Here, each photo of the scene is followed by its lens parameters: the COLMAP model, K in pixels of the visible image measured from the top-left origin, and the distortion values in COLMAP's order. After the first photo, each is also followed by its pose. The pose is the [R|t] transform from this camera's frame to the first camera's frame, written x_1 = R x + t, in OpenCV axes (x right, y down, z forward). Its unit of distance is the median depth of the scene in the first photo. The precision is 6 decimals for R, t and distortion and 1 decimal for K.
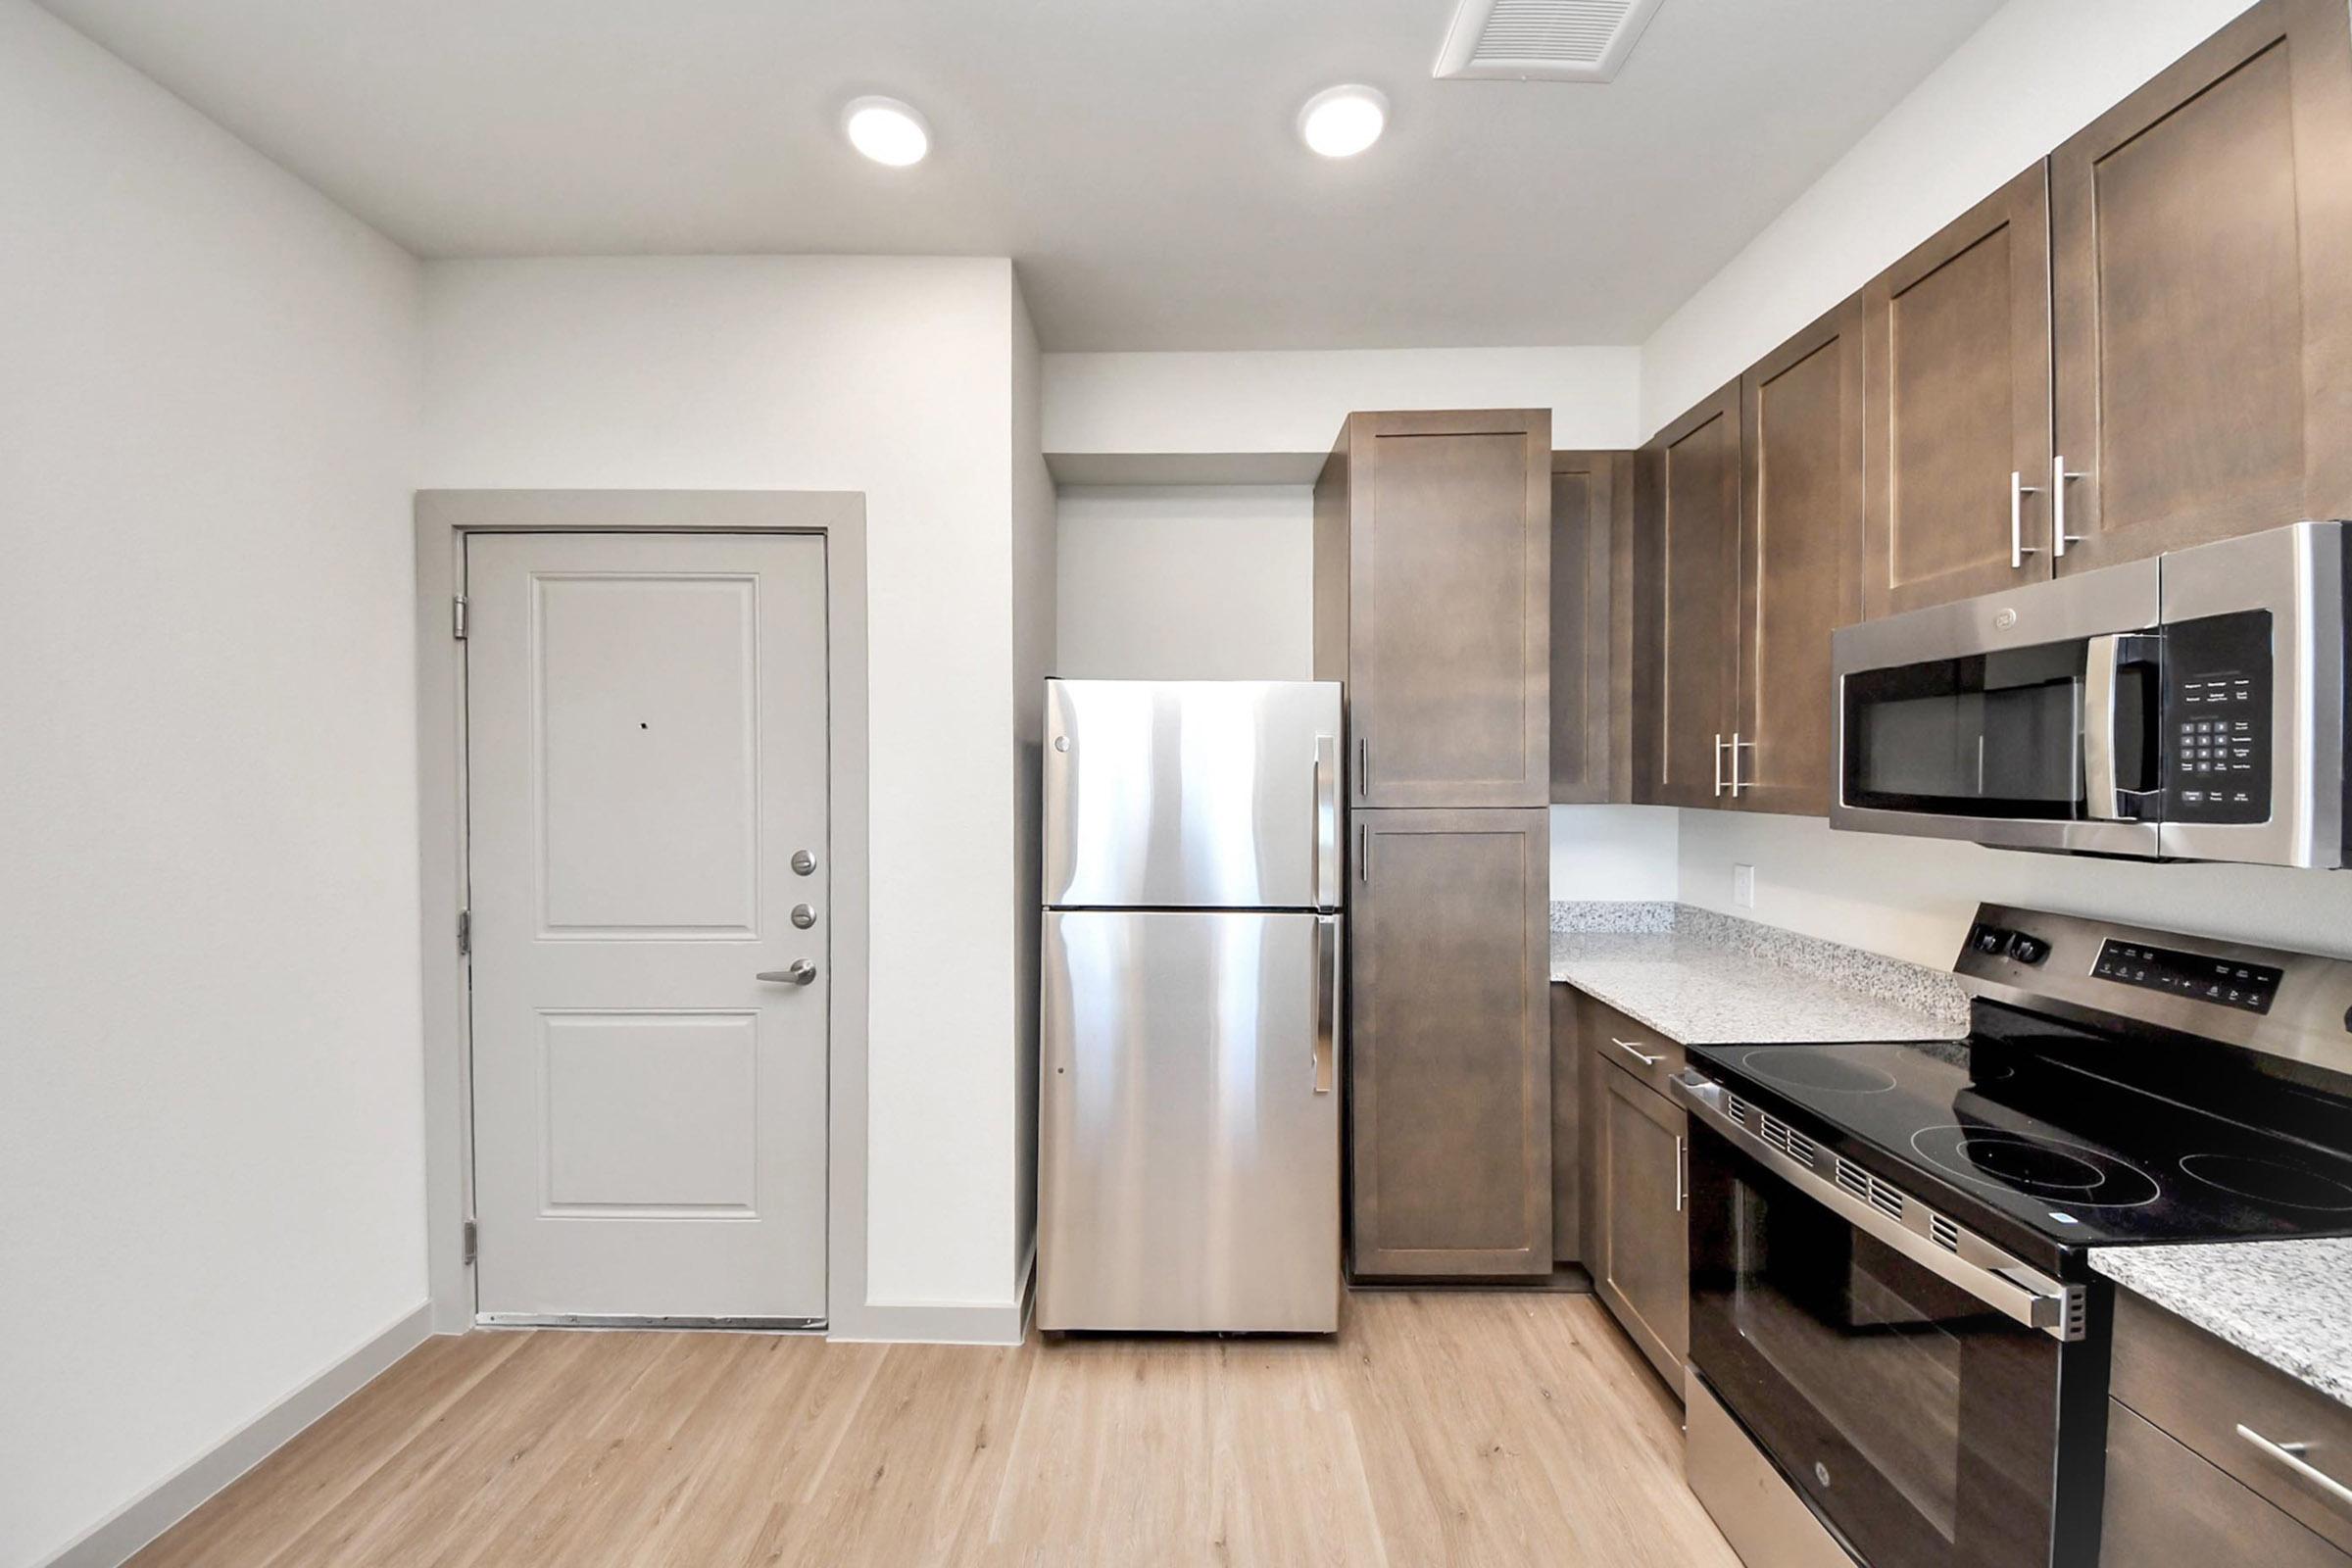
lens RADIAL K [[855.9, 0, 1174.3], [0, 855.9, 789.1], [0, 0, 1]] dist [0.011461, -0.010416]
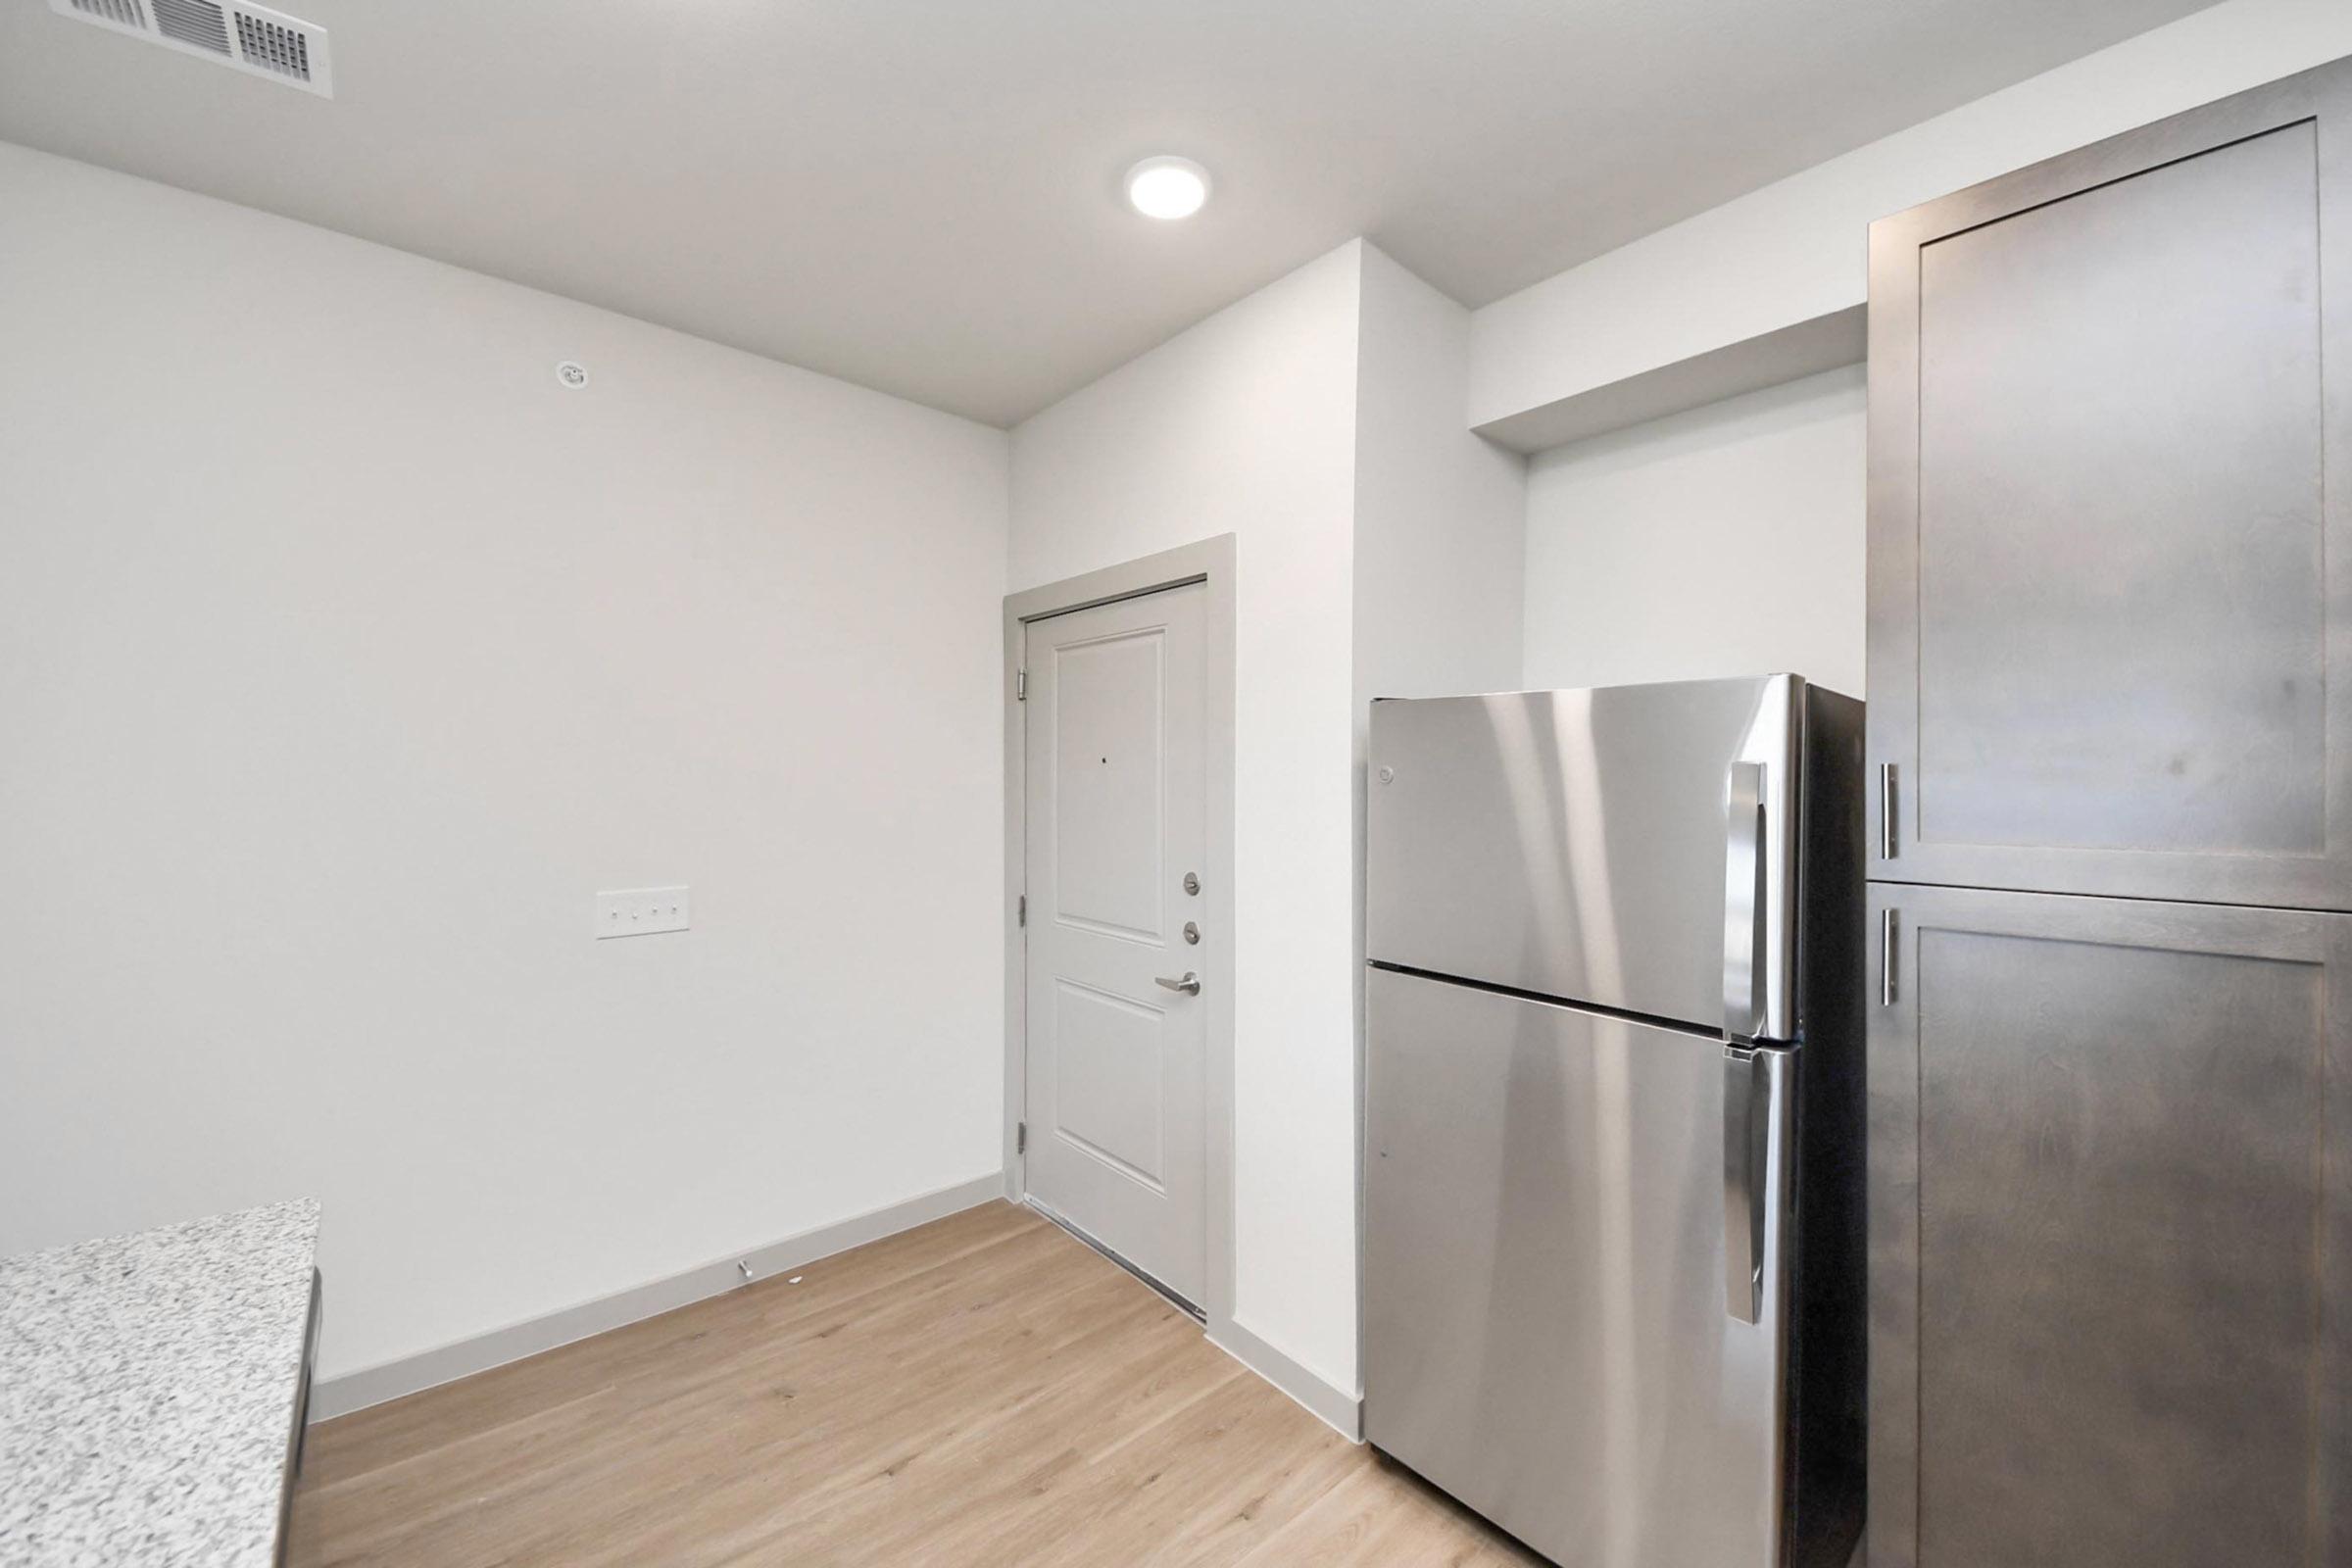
lens RADIAL K [[855.9, 0, 1169.7], [0, 855.9, 790.3], [0, 0, 1]] dist [0.011461, -0.010416]
pose [[0.668980, 0.014767, -0.743133, 0.363373], [-0.026027, 0.999655, -0.003566, -0.028599], [0.742824, 0.021727, 0.669134, 0.254344]]
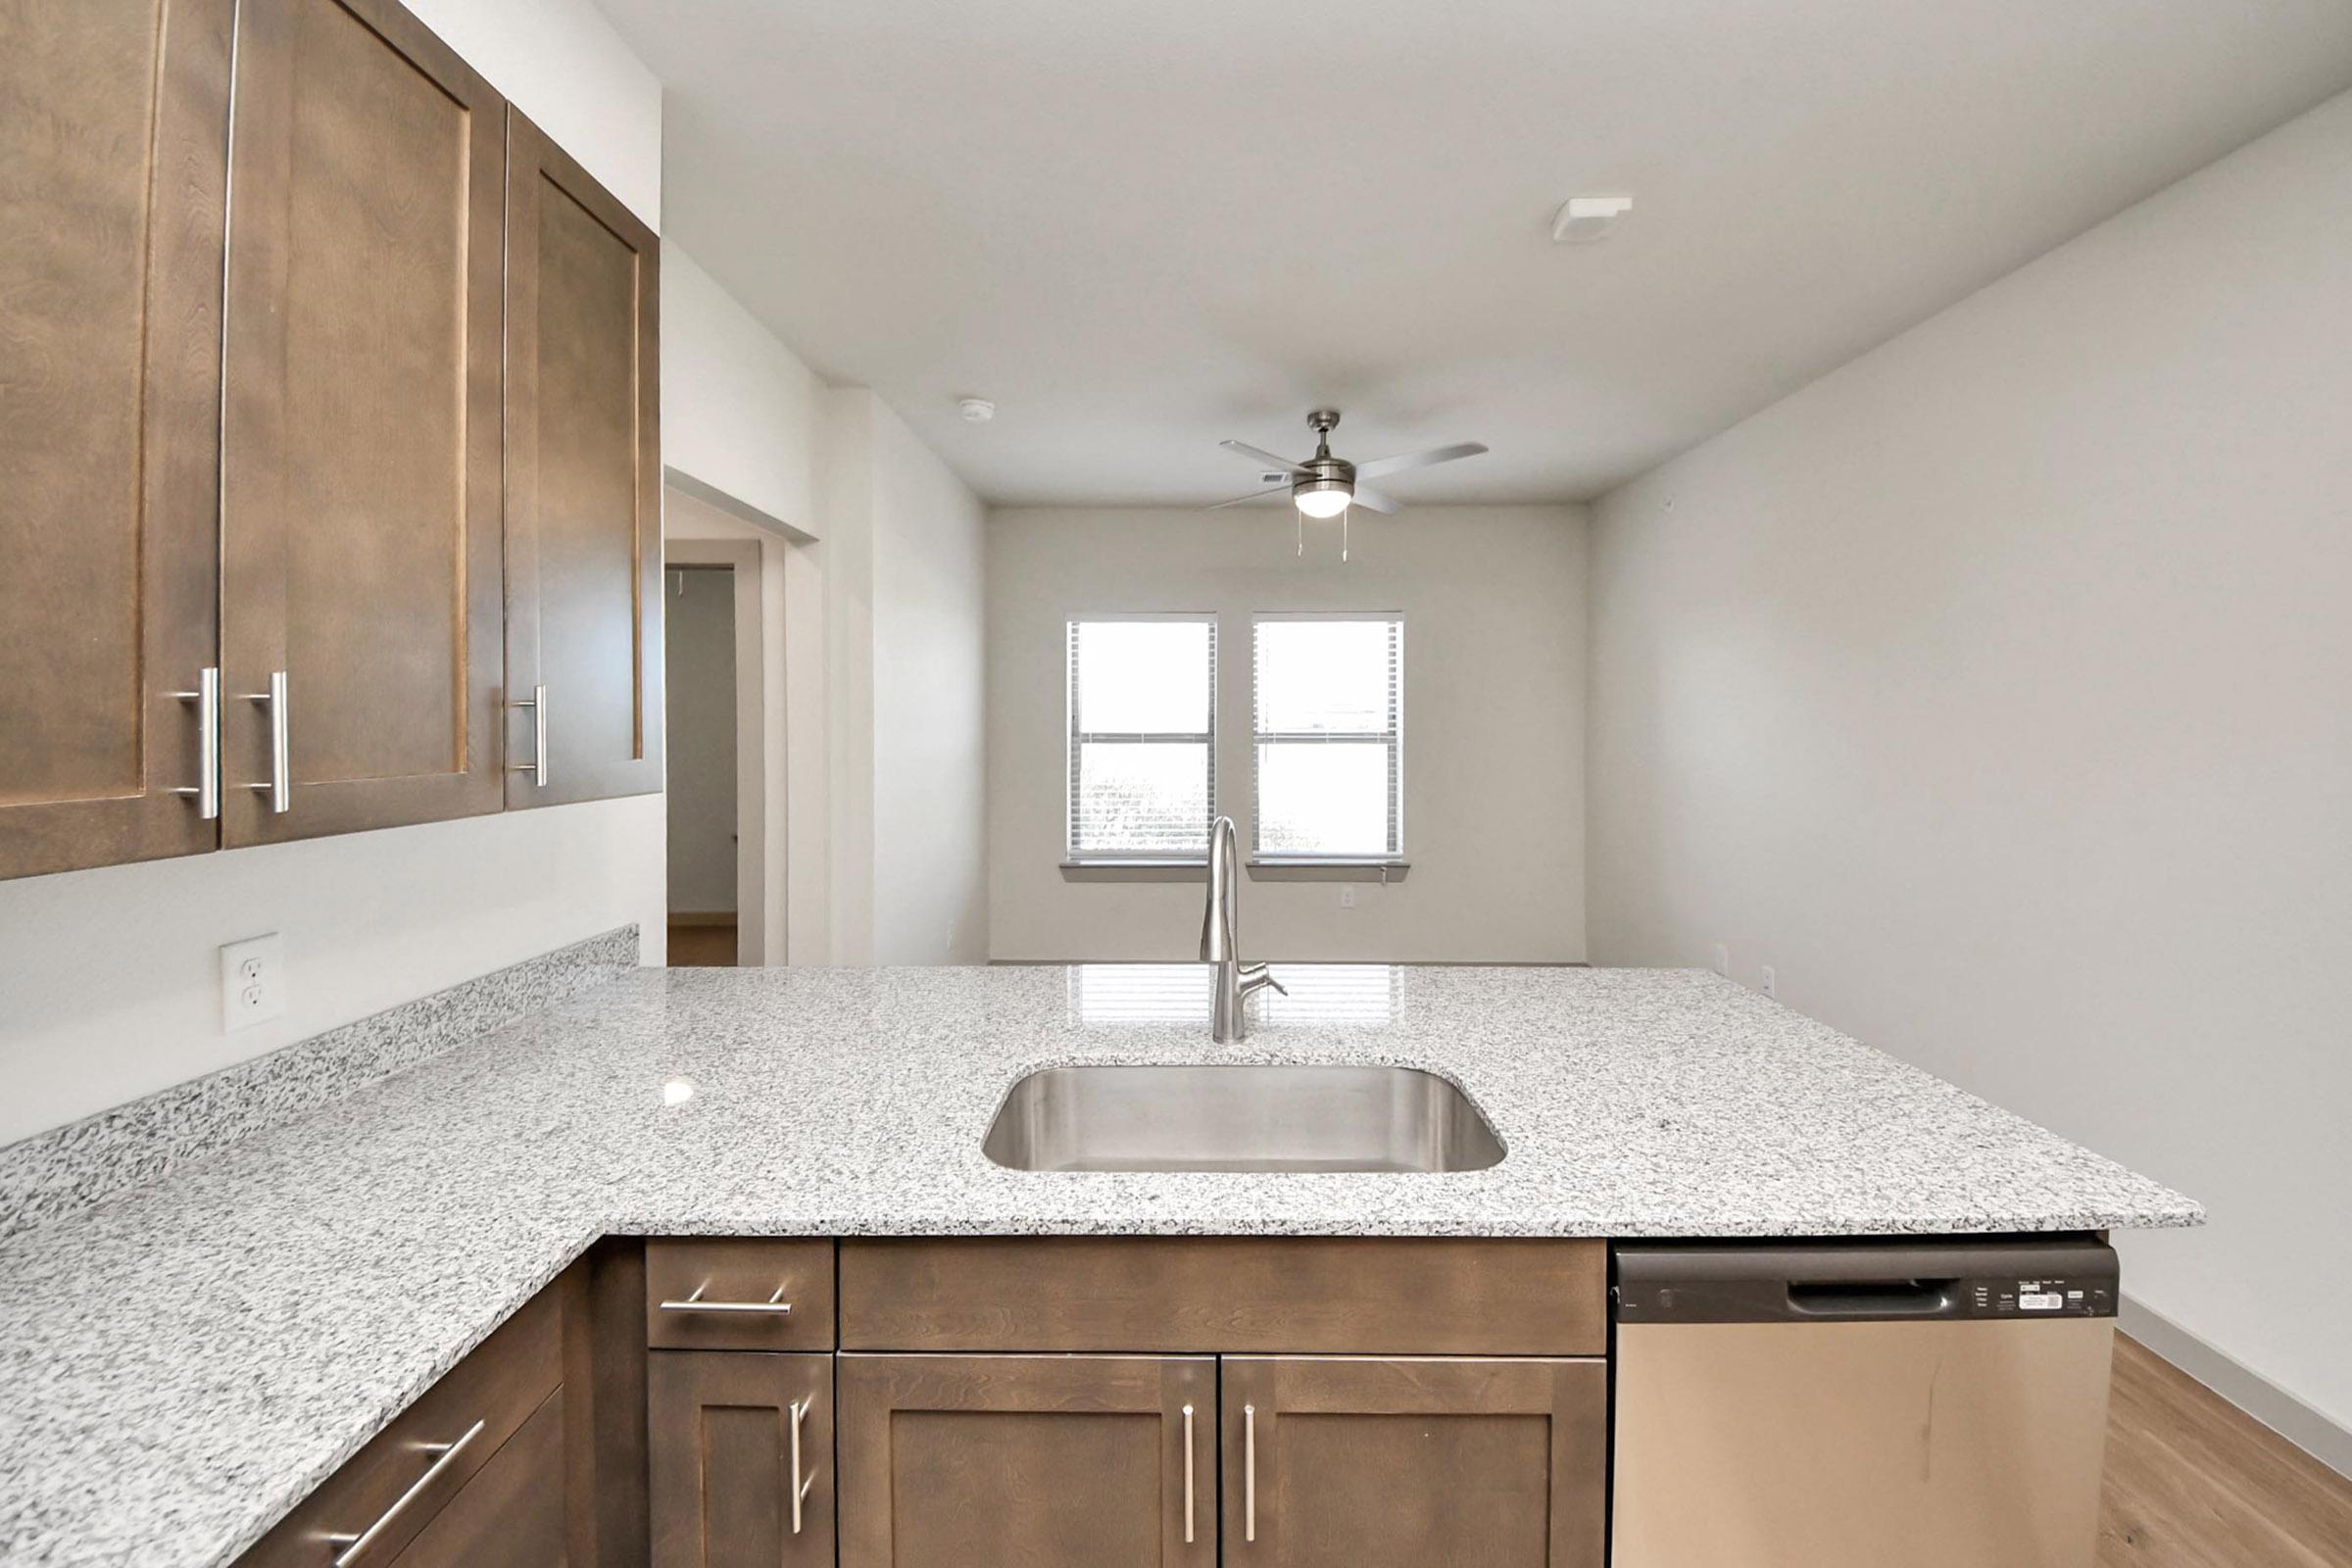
lens RADIAL K [[855.9, 0, 1175.2], [0, 855.9, 734.3], [0, 0, 1]] dist [0.011461, -0.010416]
pose [[-0.999997, 0.000832, -0.002415, 0.165677], [0.000771, 0.999683, 0.025150, -0.030294], [0.002435, 0.025148, -0.999681, 0.676536]]
